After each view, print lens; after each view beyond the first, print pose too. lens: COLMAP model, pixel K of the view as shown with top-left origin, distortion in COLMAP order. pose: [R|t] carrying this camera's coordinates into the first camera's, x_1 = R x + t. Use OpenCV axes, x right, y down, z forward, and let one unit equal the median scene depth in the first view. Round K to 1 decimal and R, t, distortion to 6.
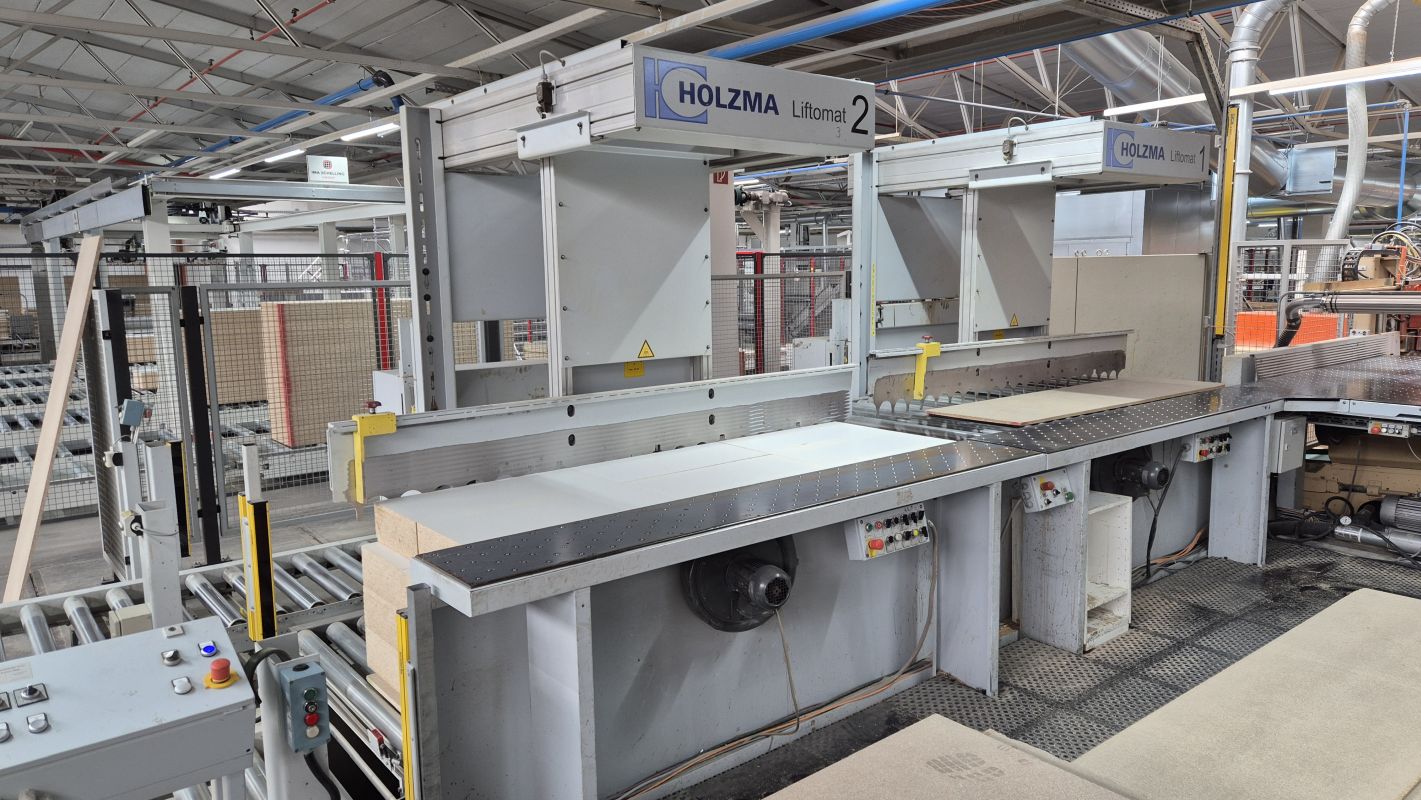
lens RADIAL K [[940.1, 0, 714.8], [0, 940.1, 394.0], [0, 0, 1]] dist [0.080237, -0.067081]
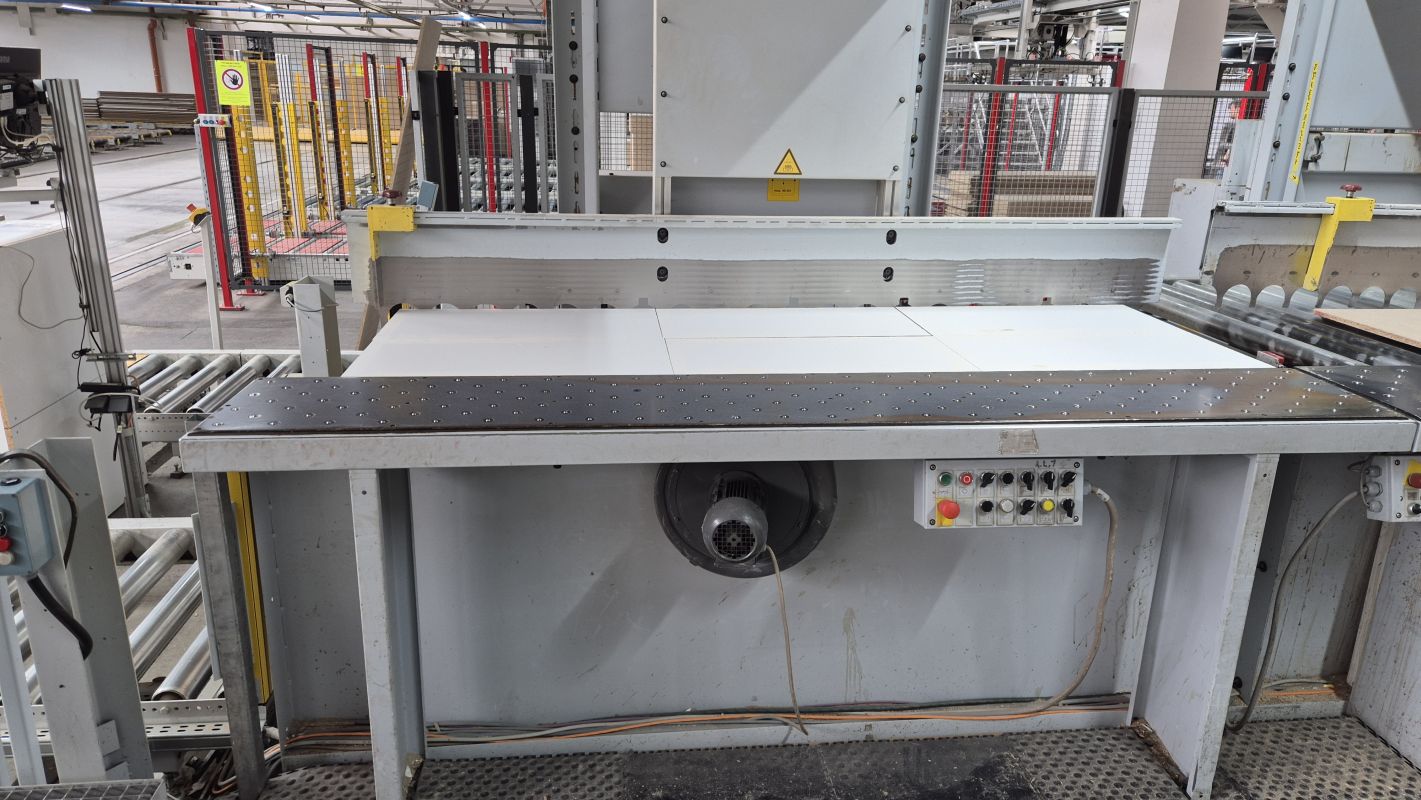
lens RADIAL K [[940.1, 0, 717.7], [0, 940.1, 383.6], [0, 0, 1]] dist [0.082583, -0.066209]
pose [[0.846891, 0.193567, -0.495285, 0.191218], [-0.111057, 0.975239, 0.191246, -0.010478], [0.520040, -0.106960, 0.847418, 0.242194]]
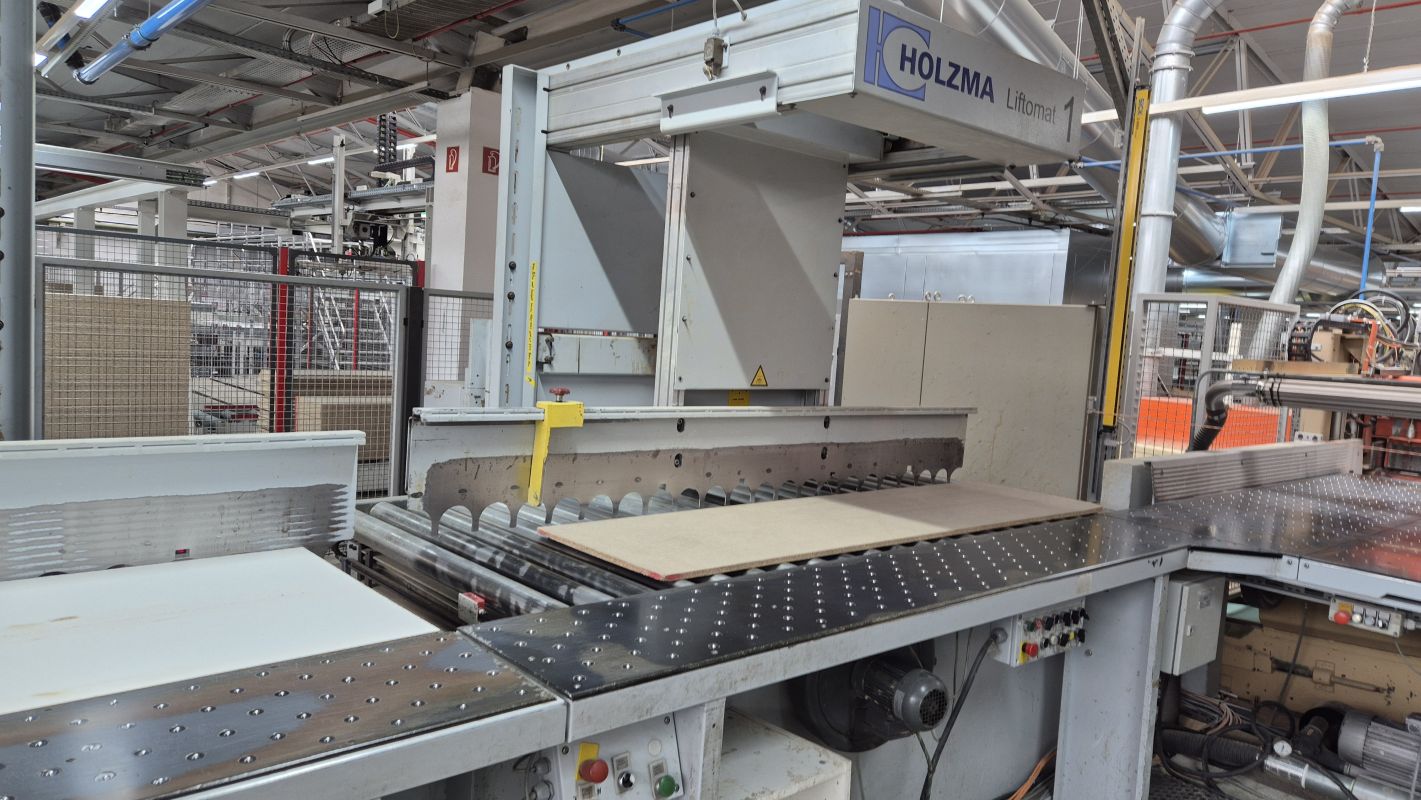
lens RADIAL K [[949.1, 0, 710.5], [0, 949.1, 400.0], [0, 0, 1]] dist [0.082865, -0.069980]
pose [[0.996059, 0.074249, 0.048510, 0.258523], [-0.071719, 0.996070, -0.051969, -0.029870], [-0.052178, 0.048286, 0.997470, 0.409167]]
